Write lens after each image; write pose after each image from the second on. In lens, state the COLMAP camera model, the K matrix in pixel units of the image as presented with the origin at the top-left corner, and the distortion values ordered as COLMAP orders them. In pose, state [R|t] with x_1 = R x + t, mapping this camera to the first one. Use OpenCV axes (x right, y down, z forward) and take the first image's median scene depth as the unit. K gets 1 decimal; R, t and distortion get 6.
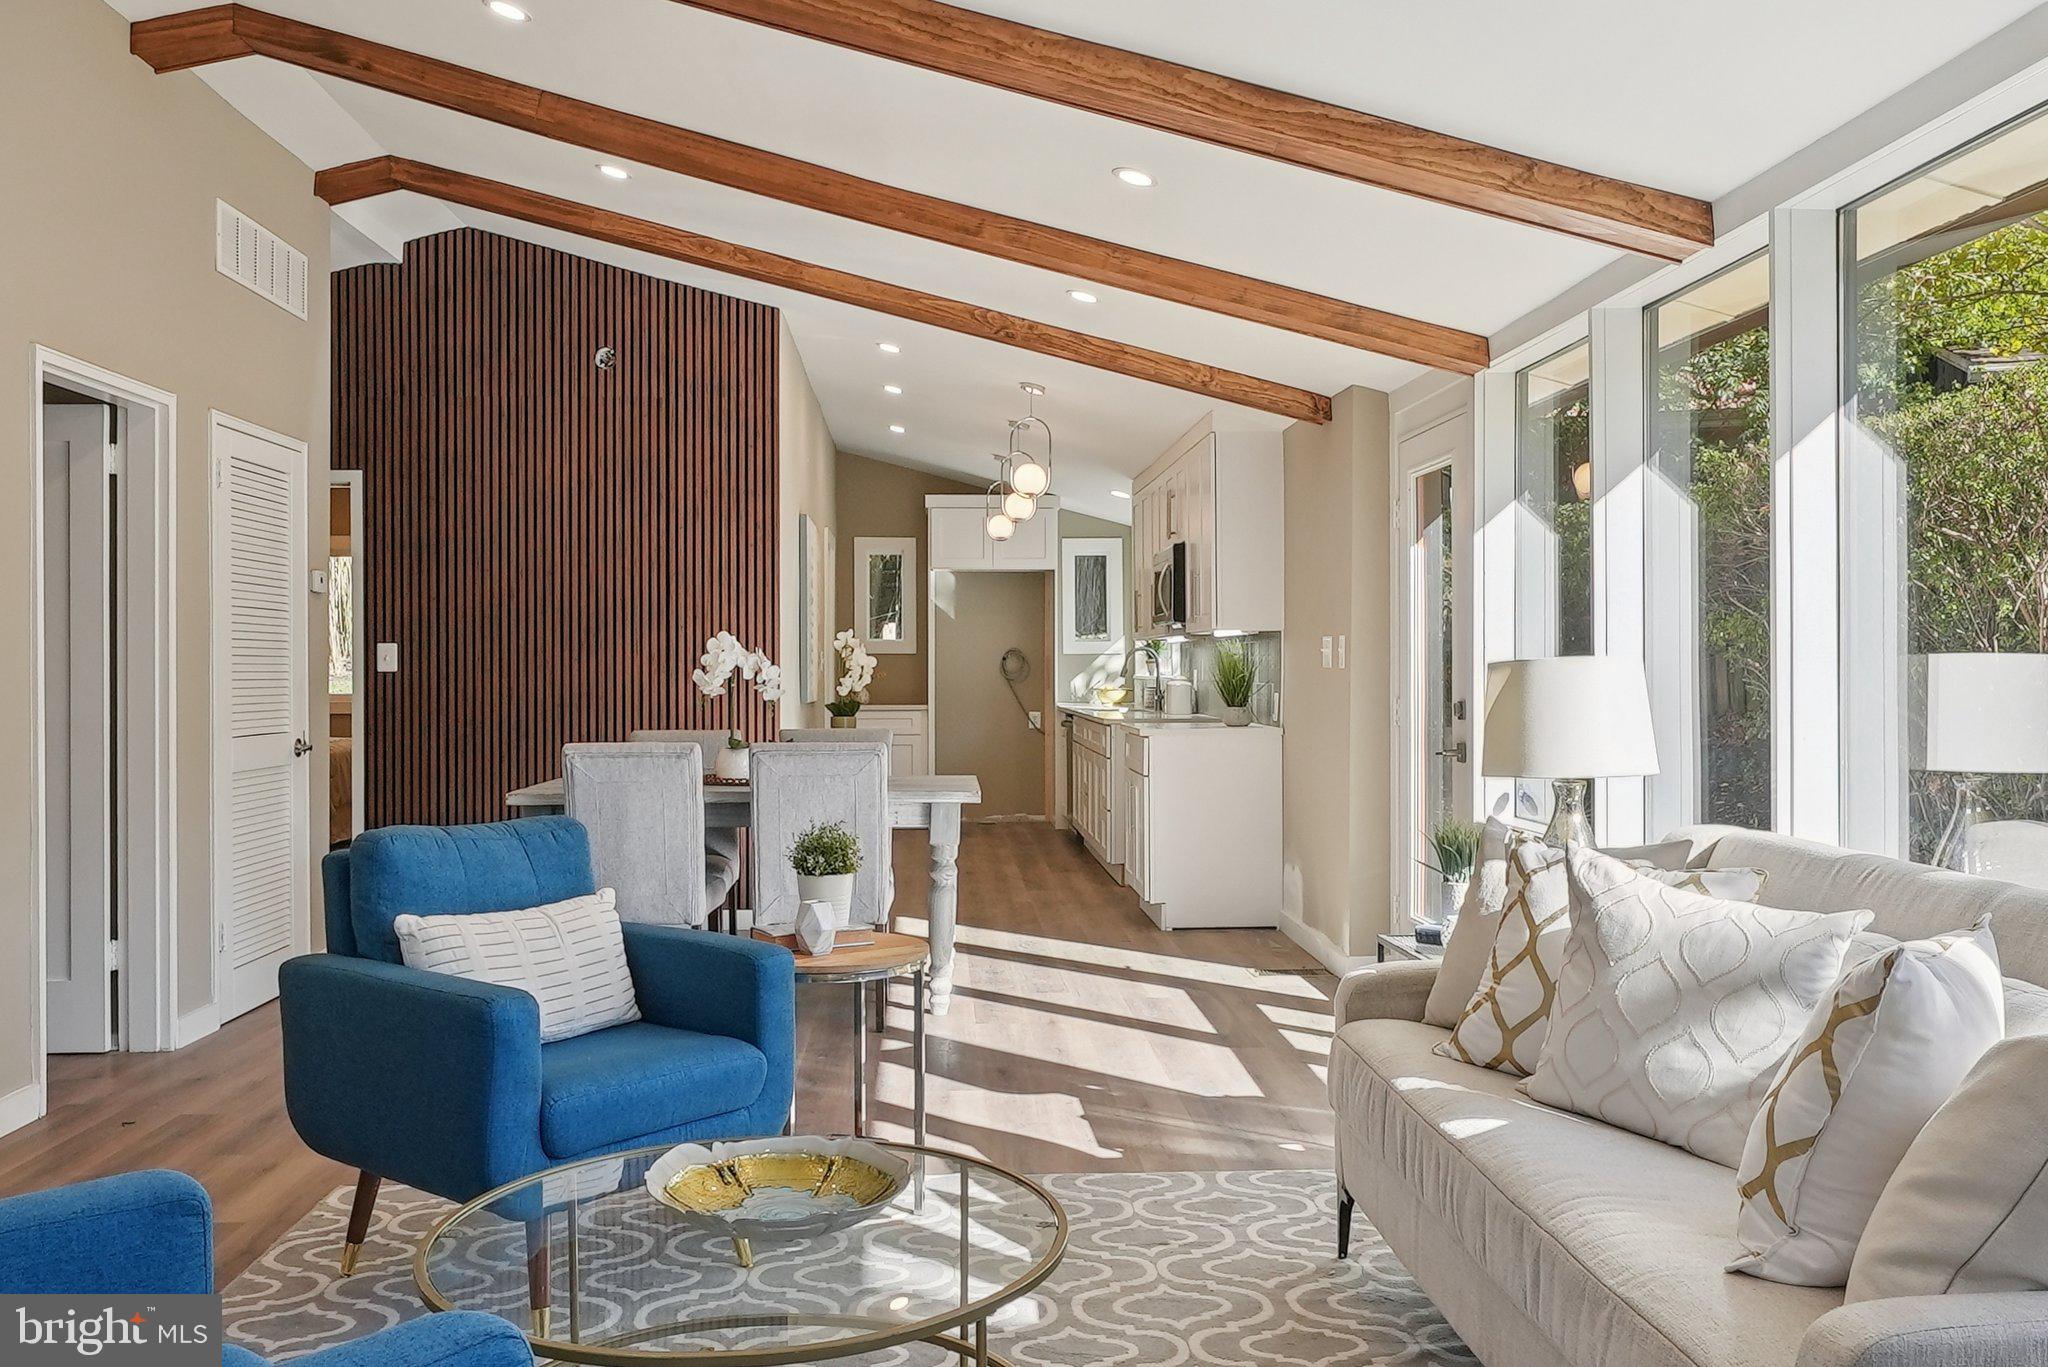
lens RADIAL K [[1659.1, 0, 1033.3], [0, 1659.1, 670.0], [0, 0, 1]] dist [0.018858, -0.000013]
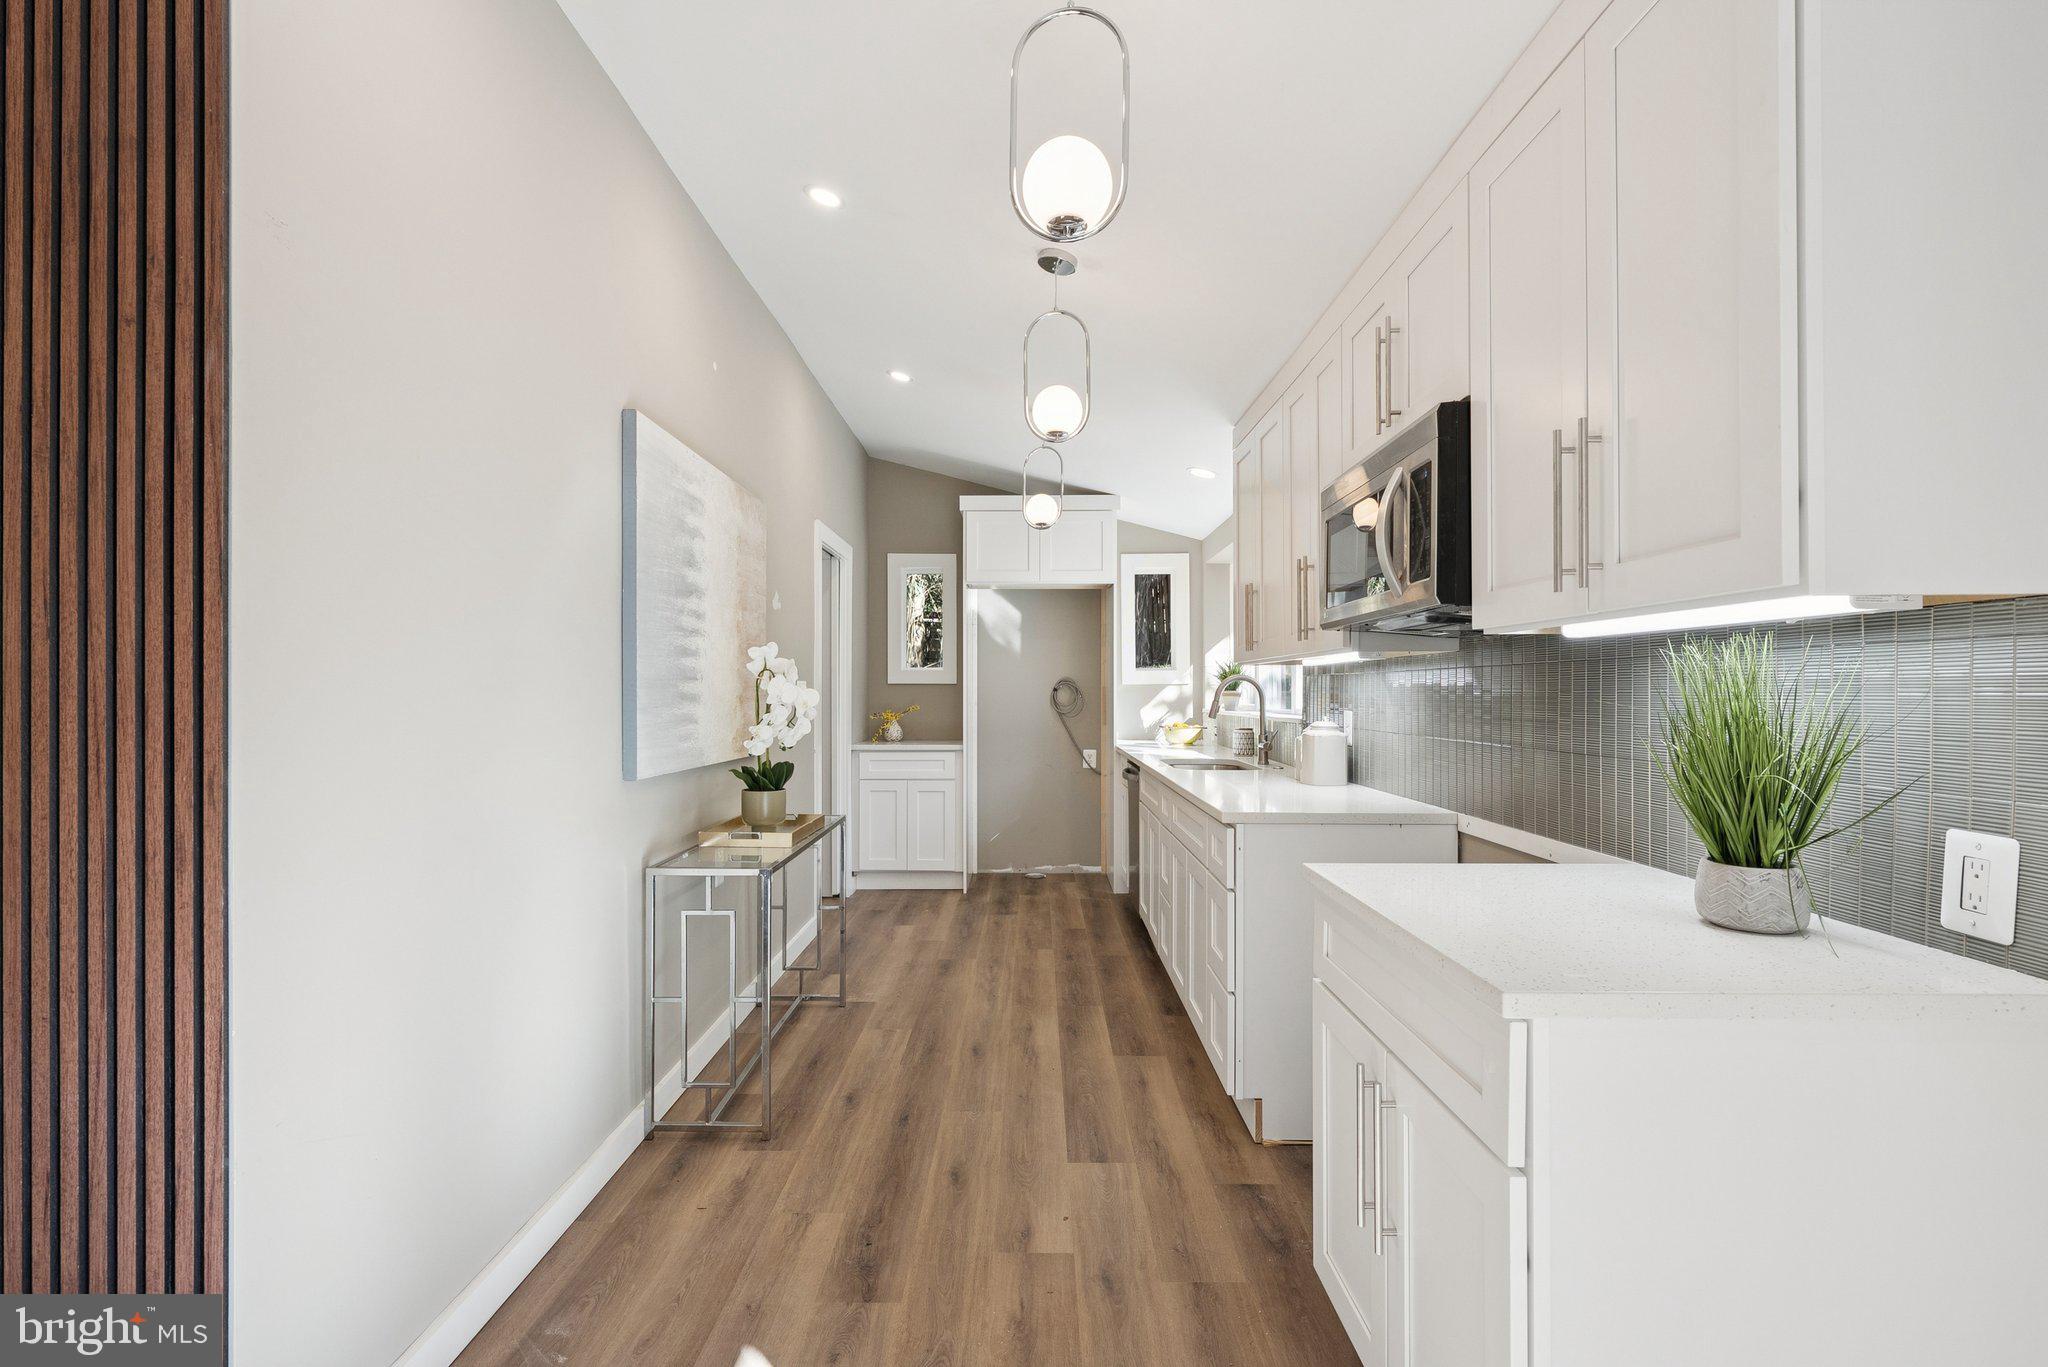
lens RADIAL K [[945.3, 0, 1011.7], [0, 945.3, 687.2], [0, 0, 1]] dist [0.003635, 0.000199]
pose [[0.996389, 0.001023, -0.084905, 0.002989], [-0.001615, 0.999975, -0.006899, -0.006435], [0.084896, 0.007011, 0.996365, 0.665871]]
